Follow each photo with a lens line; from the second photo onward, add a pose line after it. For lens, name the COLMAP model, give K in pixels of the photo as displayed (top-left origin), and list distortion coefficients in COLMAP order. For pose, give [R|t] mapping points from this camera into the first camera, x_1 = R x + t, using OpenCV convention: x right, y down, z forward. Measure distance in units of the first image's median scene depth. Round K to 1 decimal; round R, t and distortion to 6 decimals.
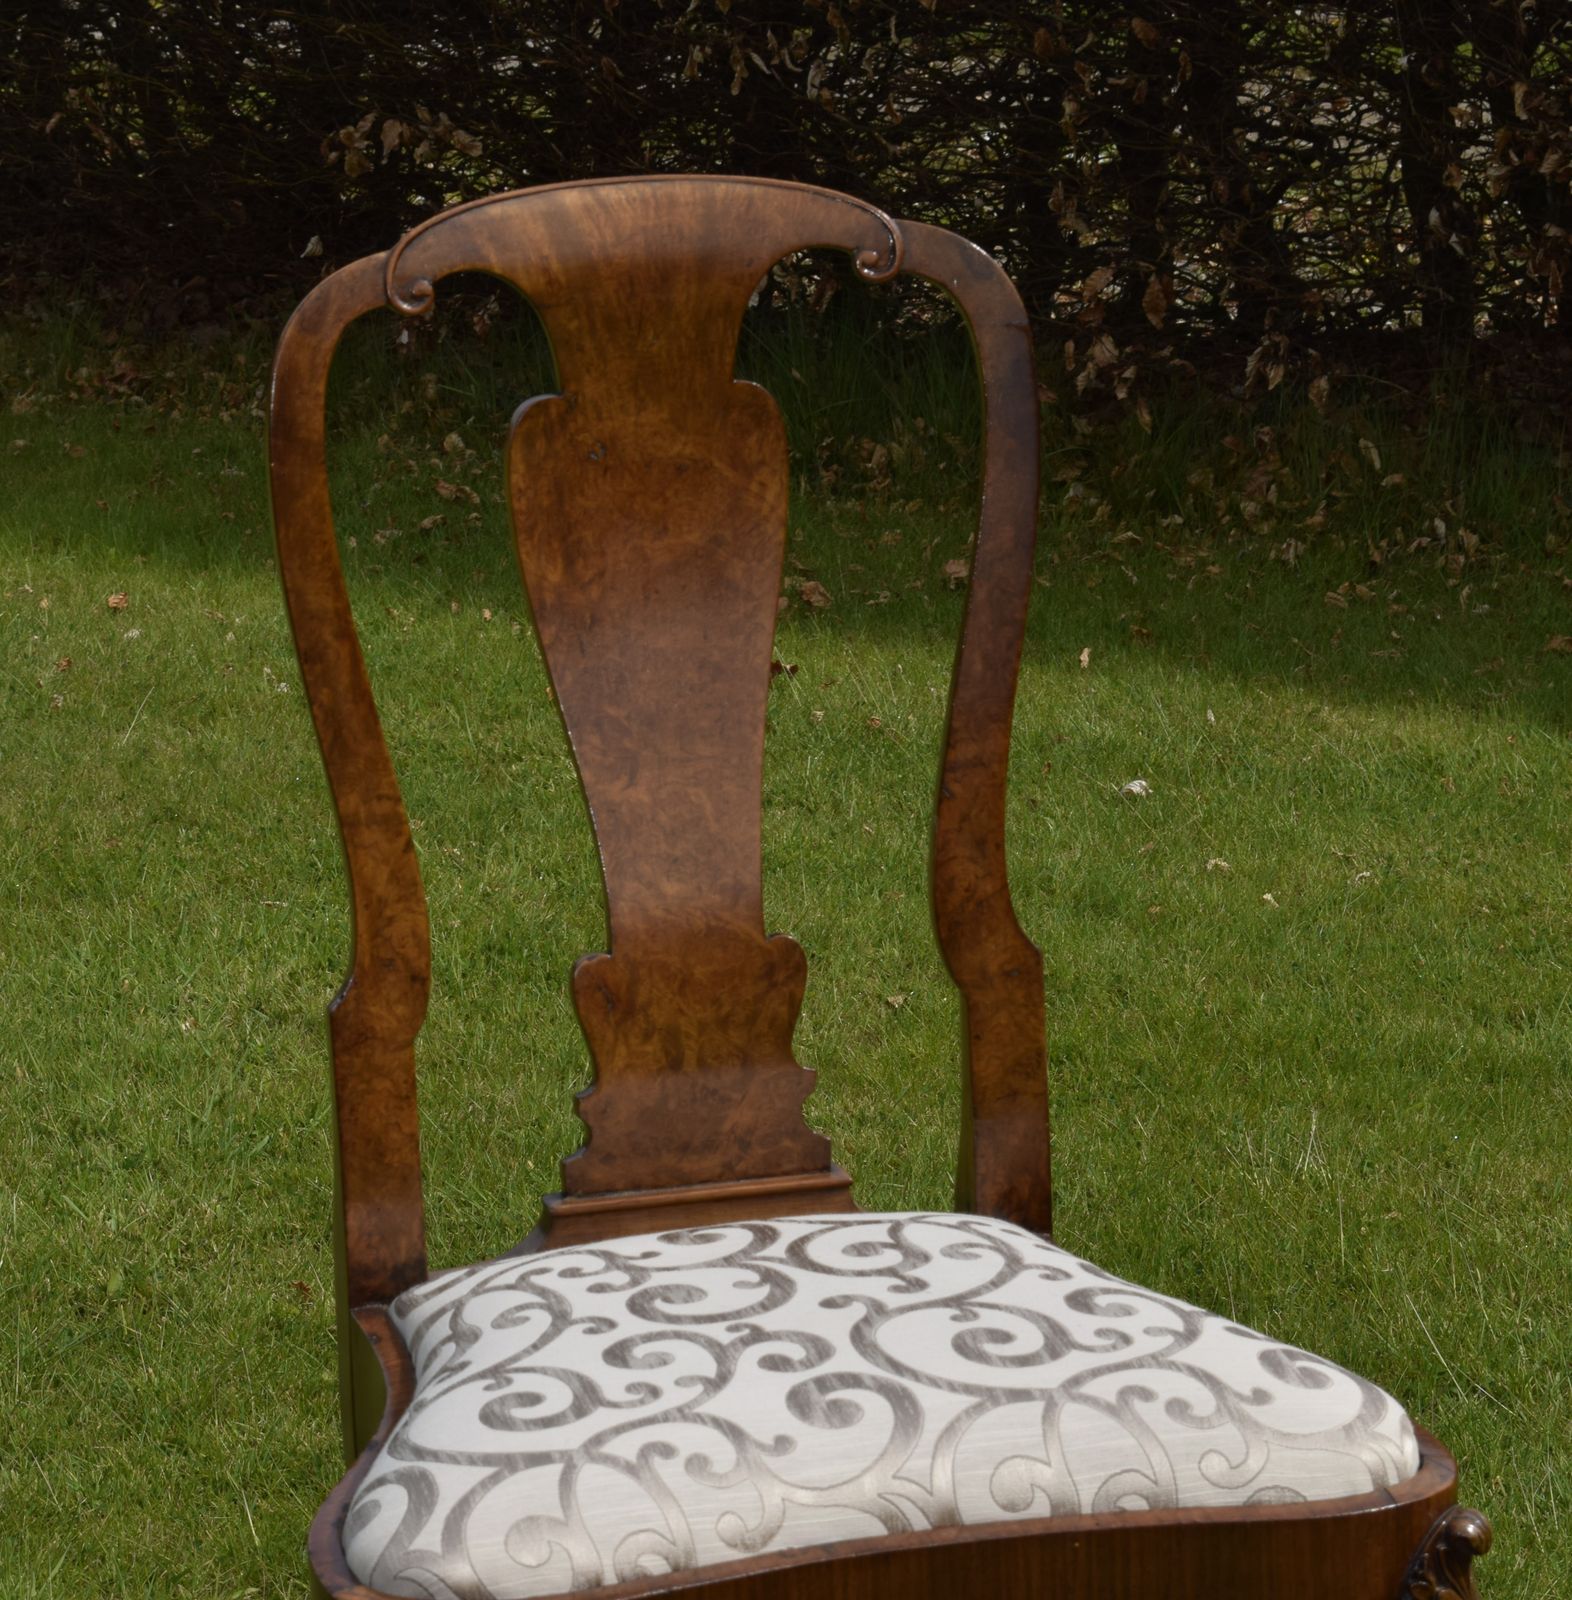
lens RADIAL K [[5505.6, 0, 671.3], [0, 5505.6, 834.9], [0, 0, 1]] dist [-0.006728, -0.374459]
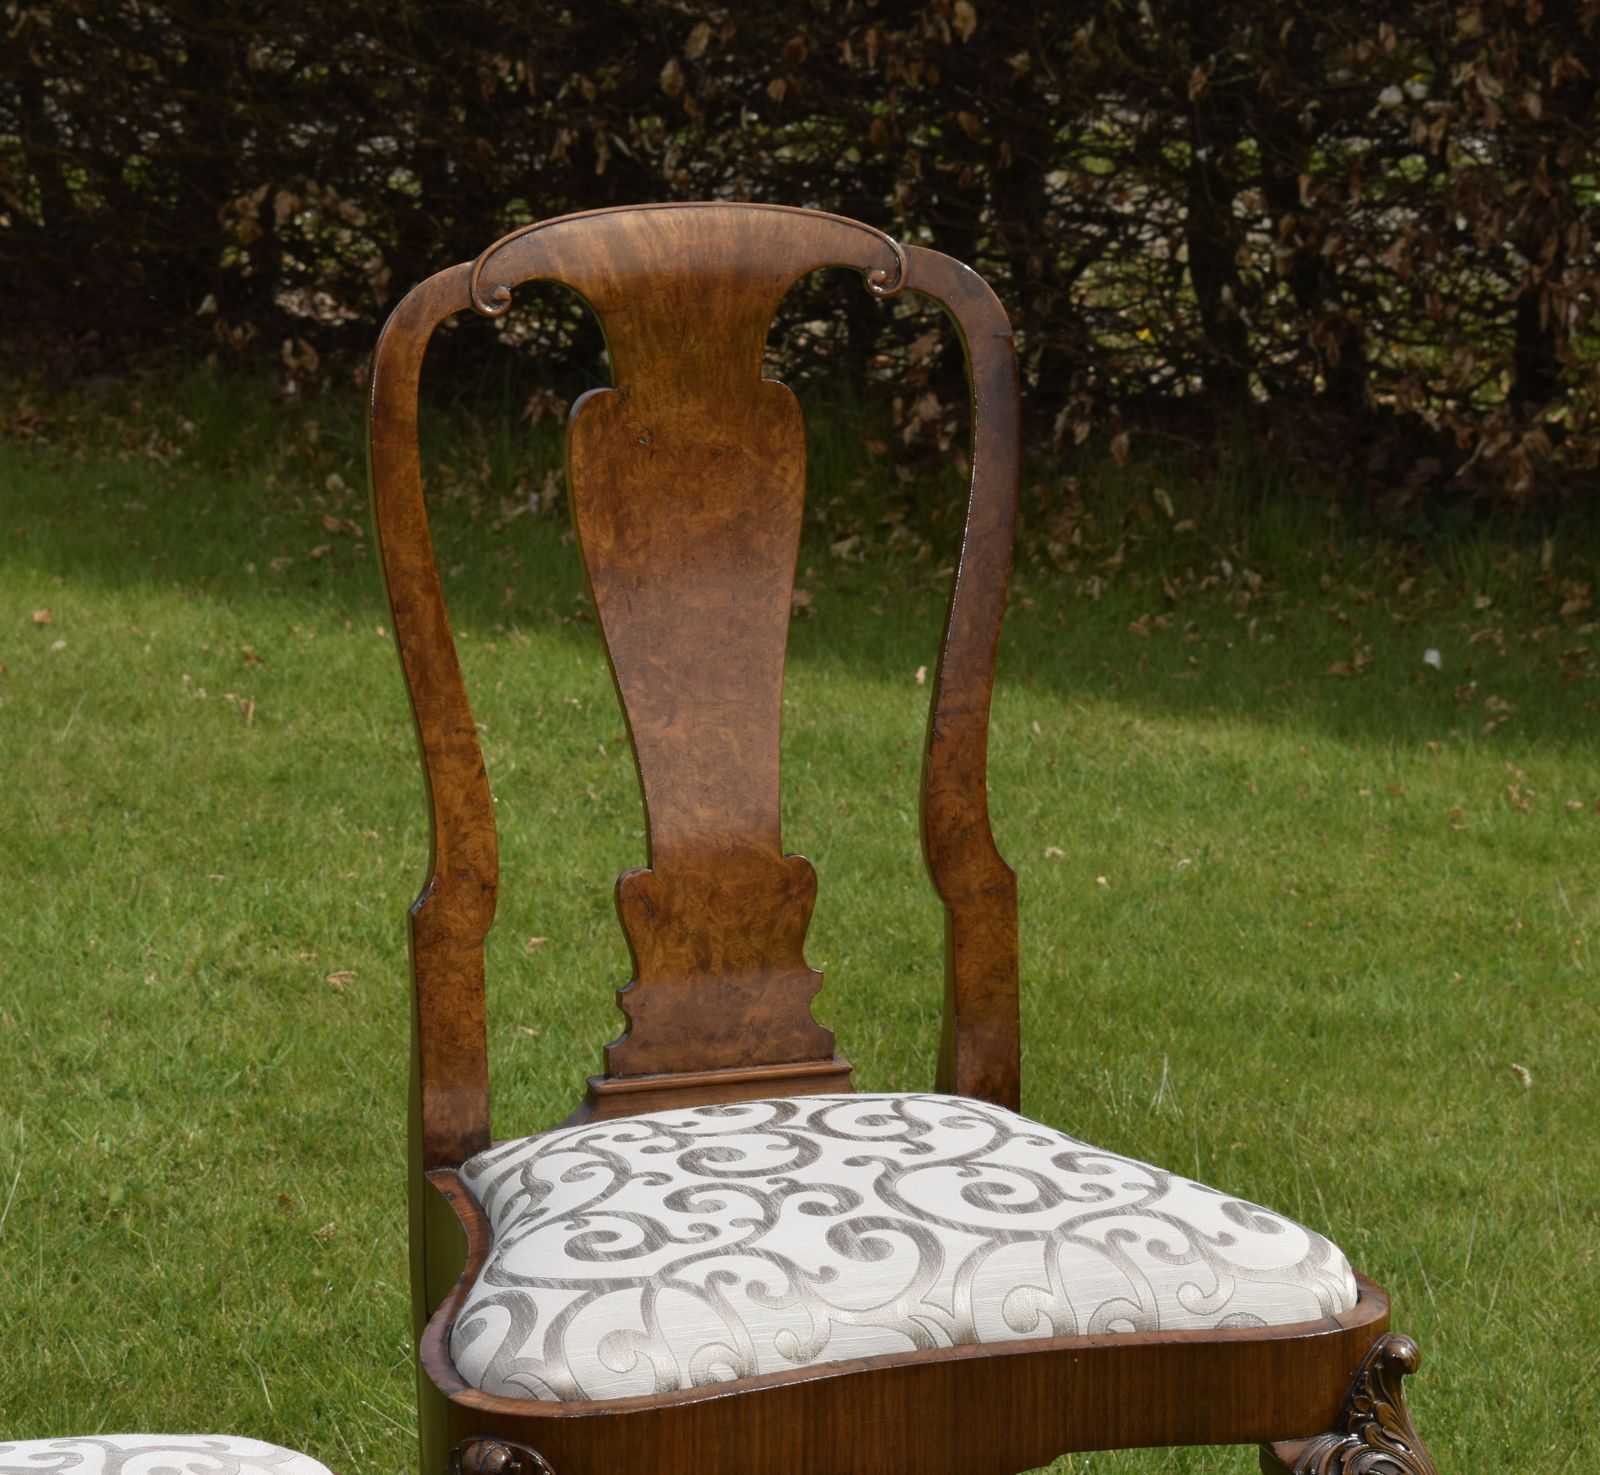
lens RADIAL K [[5100.8, 0, 745.2], [0, 5100.8, 759.7], [0, 0, 1]] dist [-0.009979, -0.196432]
pose [[0.997734, 0.013020, 0.066007, -0.062412], [-0.011348, 0.999607, -0.025646, 0.025920], [-0.066315, 0.024839, 0.997490, -0.076629]]
